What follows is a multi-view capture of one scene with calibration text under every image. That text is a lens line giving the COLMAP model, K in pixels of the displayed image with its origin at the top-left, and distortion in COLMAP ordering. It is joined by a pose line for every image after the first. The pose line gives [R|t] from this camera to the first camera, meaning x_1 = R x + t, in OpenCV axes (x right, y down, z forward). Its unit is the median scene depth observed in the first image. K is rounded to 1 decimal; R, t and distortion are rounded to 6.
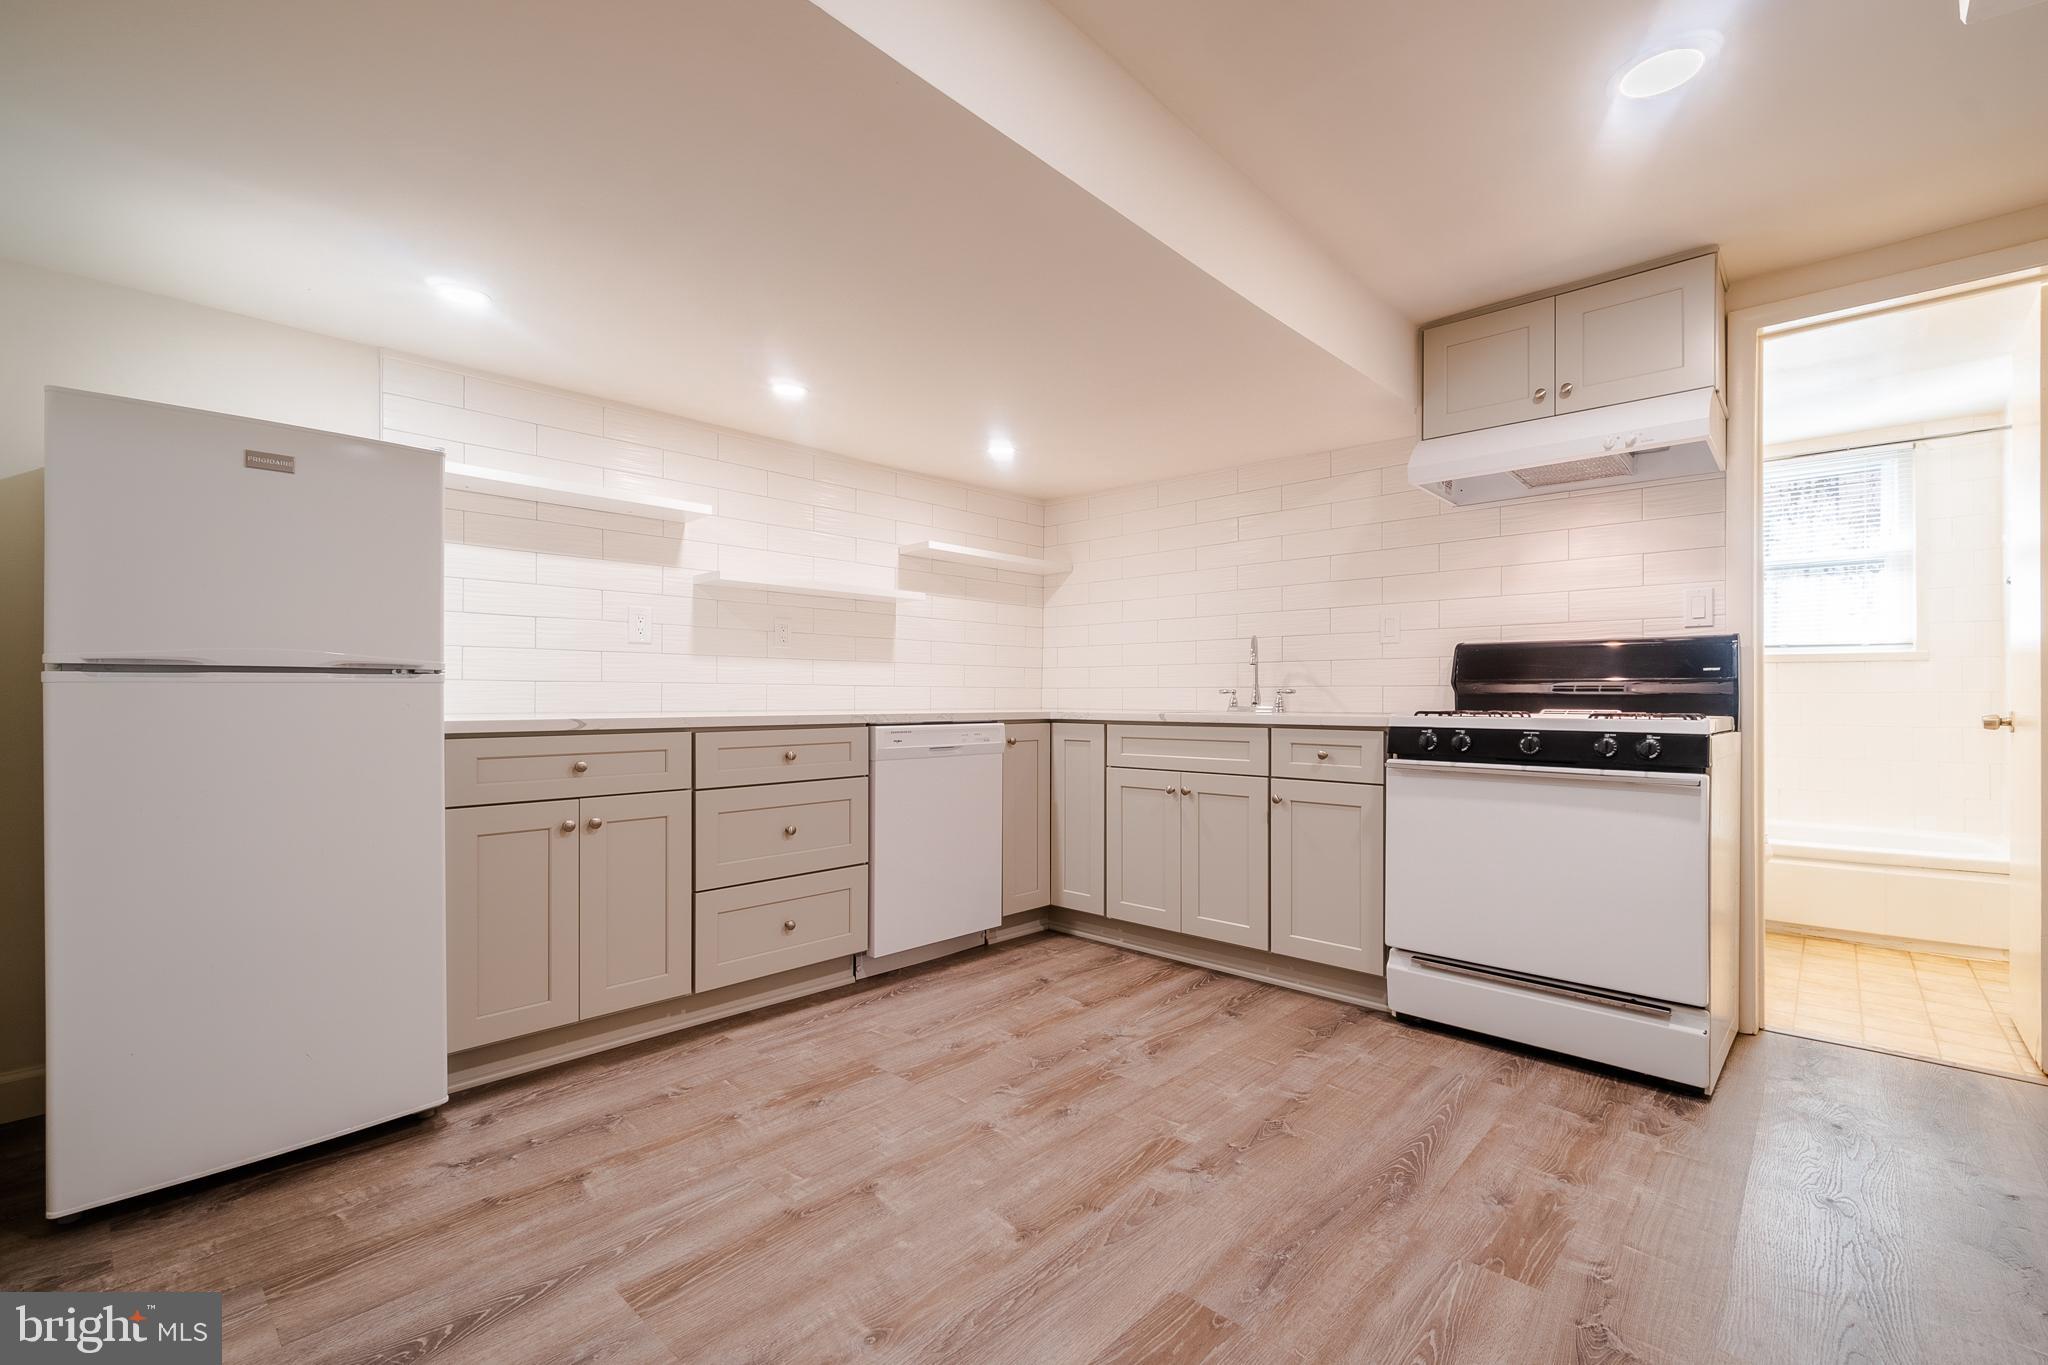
lens RADIAL K [[896.2, 0, 1016.6], [0, 896.2, 696.2], [0, 0, 1]] dist [-0.000870, 0.000046]
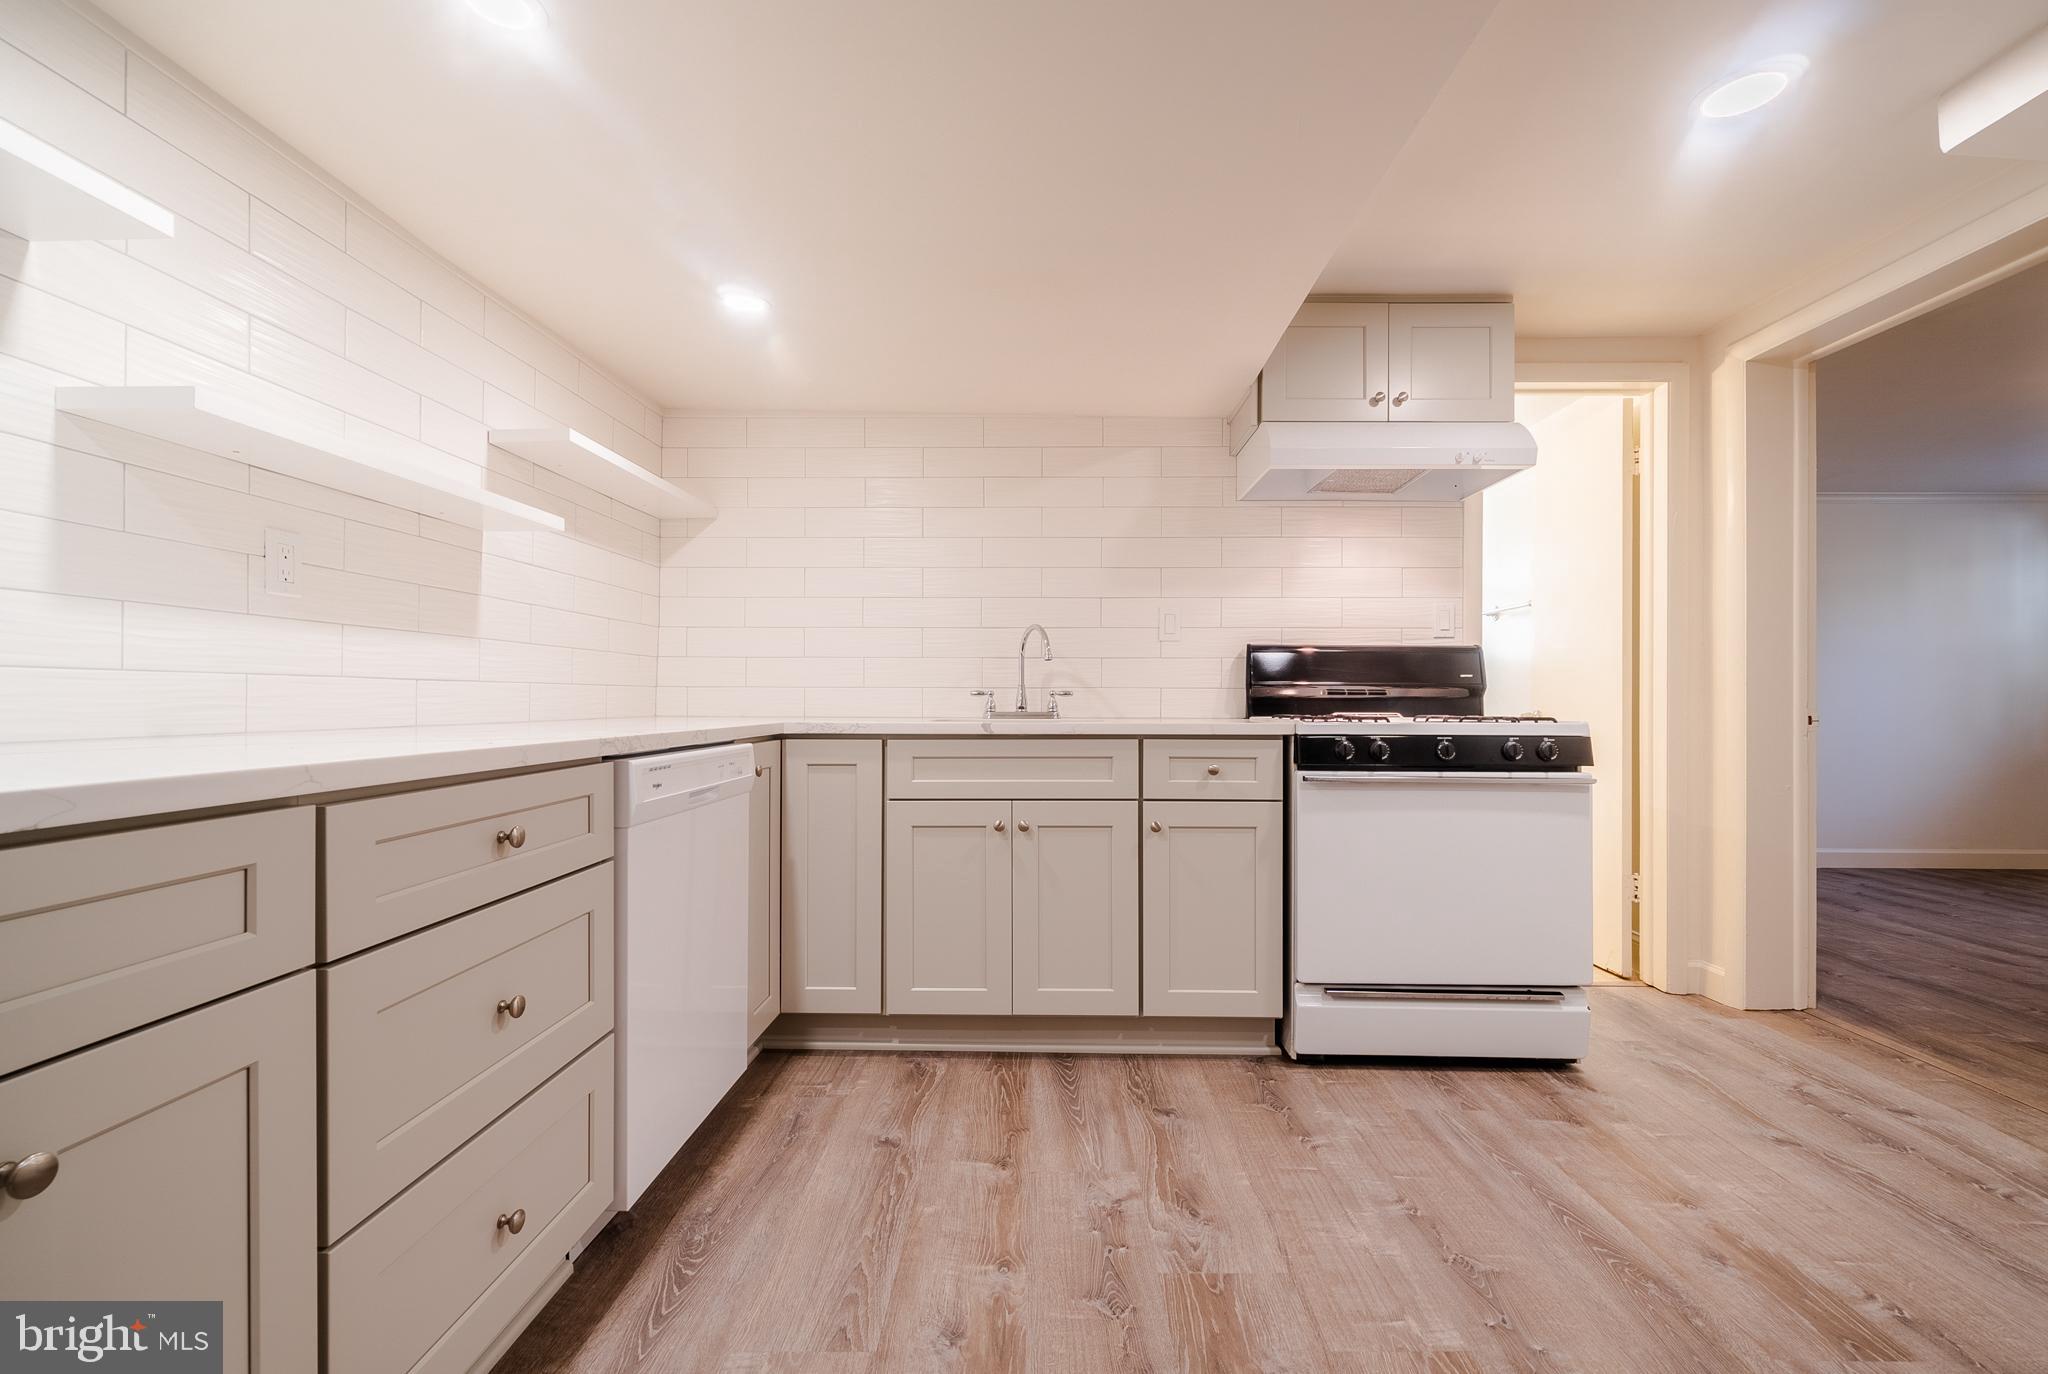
lens RADIAL K [[907.8, 0, 1034.5], [0, 907.8, 696.9], [0, 0, 1]] dist [-0.002803, 0.000740]
pose [[0.735426, 0.000279, 0.677605, -0.378638], [-0.001302, 0.999999, 0.001002, -0.003604], [-0.677604, -0.001619, 0.735426, 0.512988]]
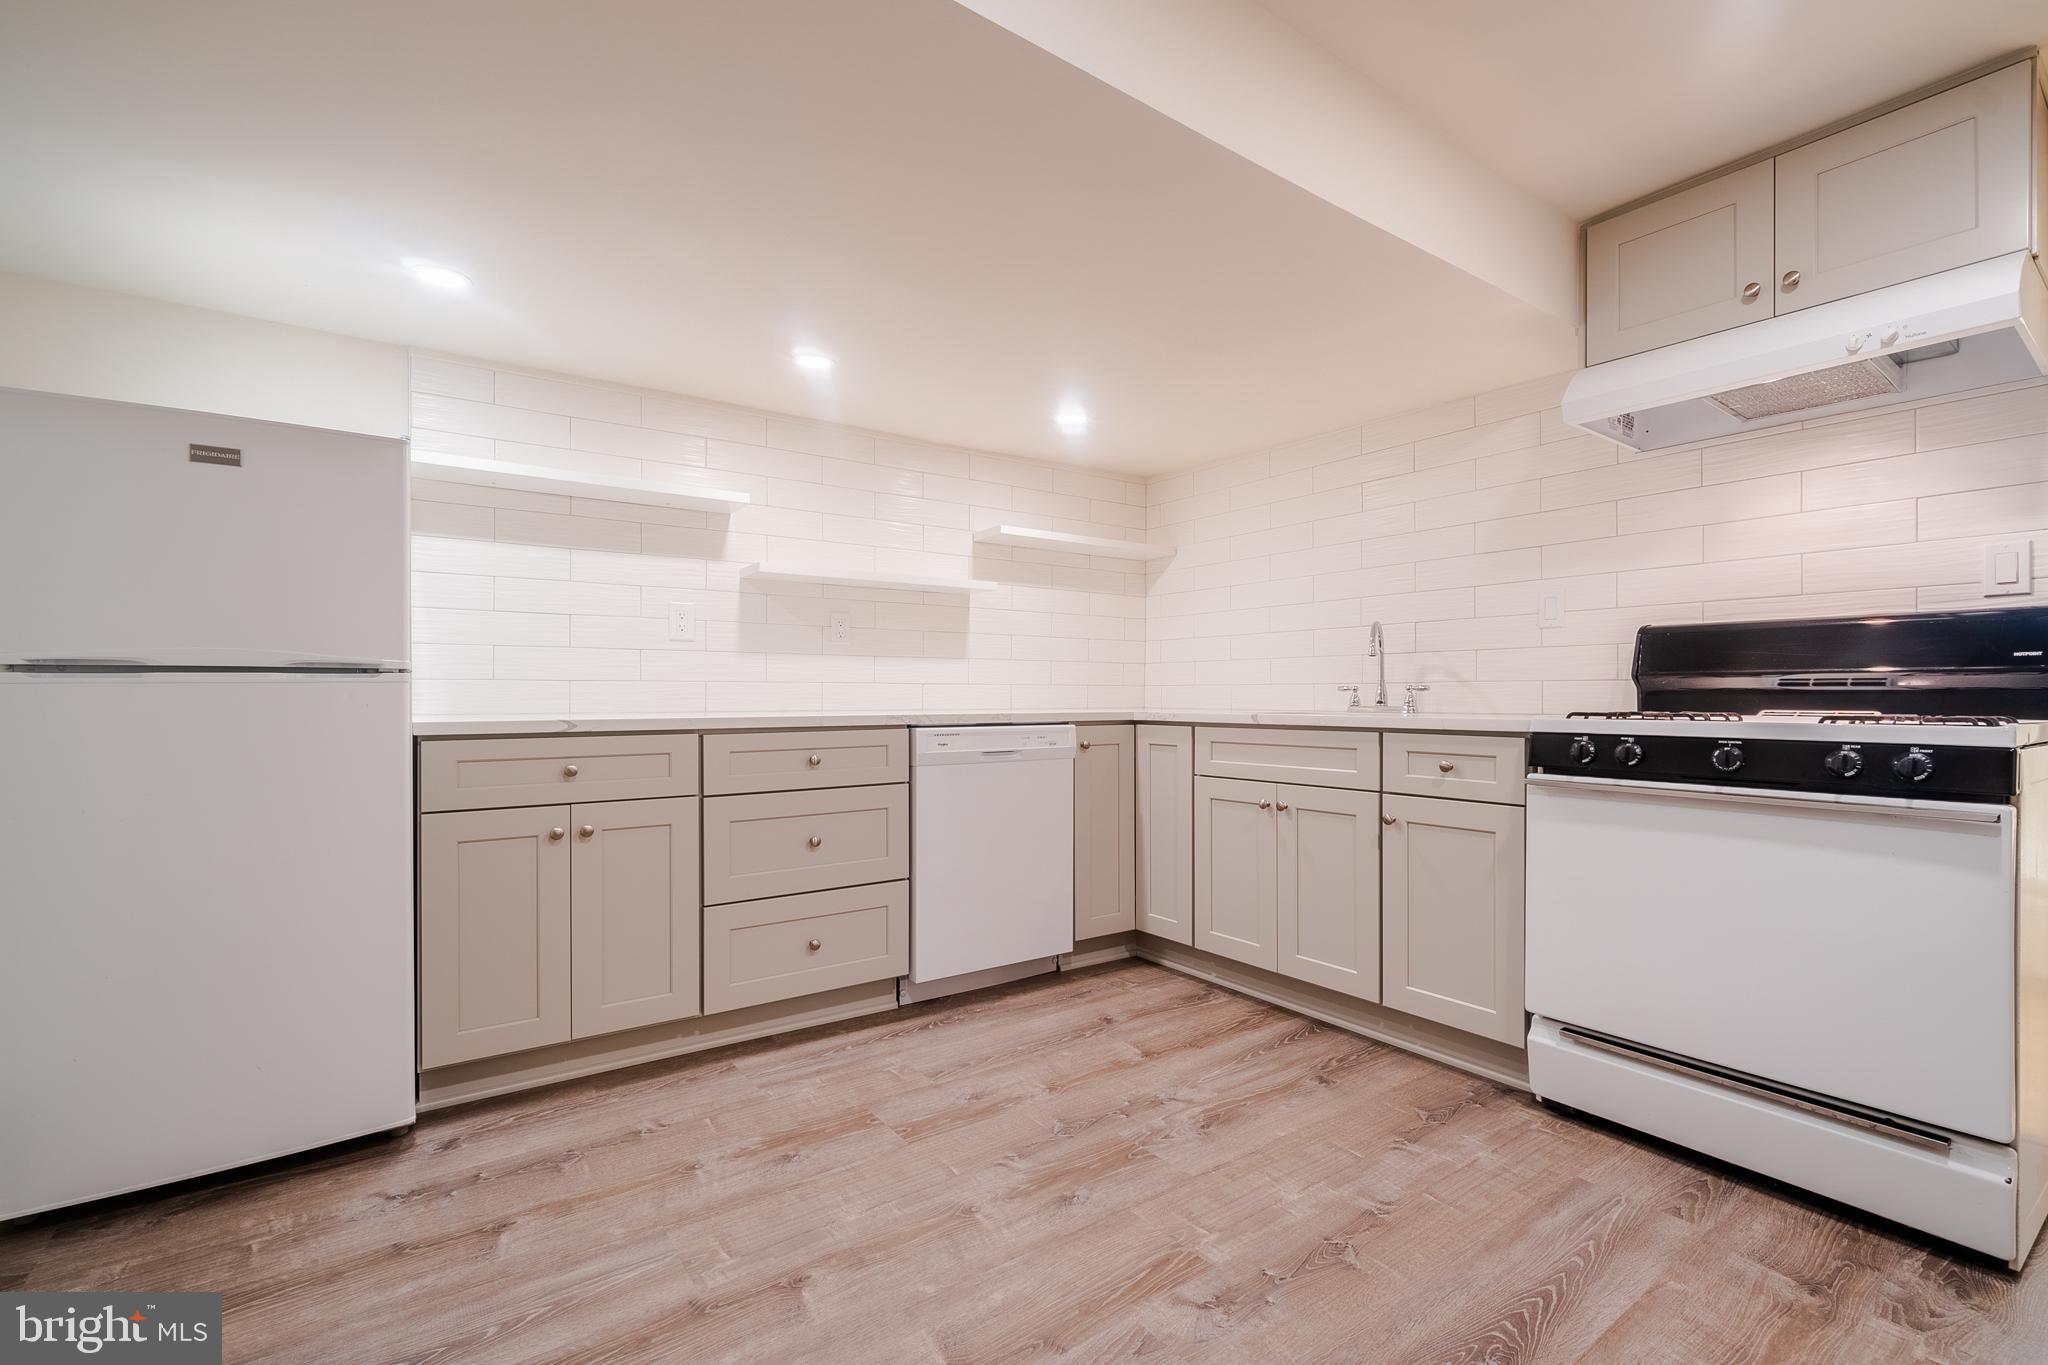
lens RADIAL K [[896.2, 0, 1010.2], [0, 896.2, 697.6], [0, 0, 1]] dist [-0.000870, 0.000046]
pose [[0.979616, -0.002879, -0.200857, 0.128958], [0.003213, 0.999994, 0.001337, 0.001932], [0.200852, -0.001955, 0.979620, 0.142979]]
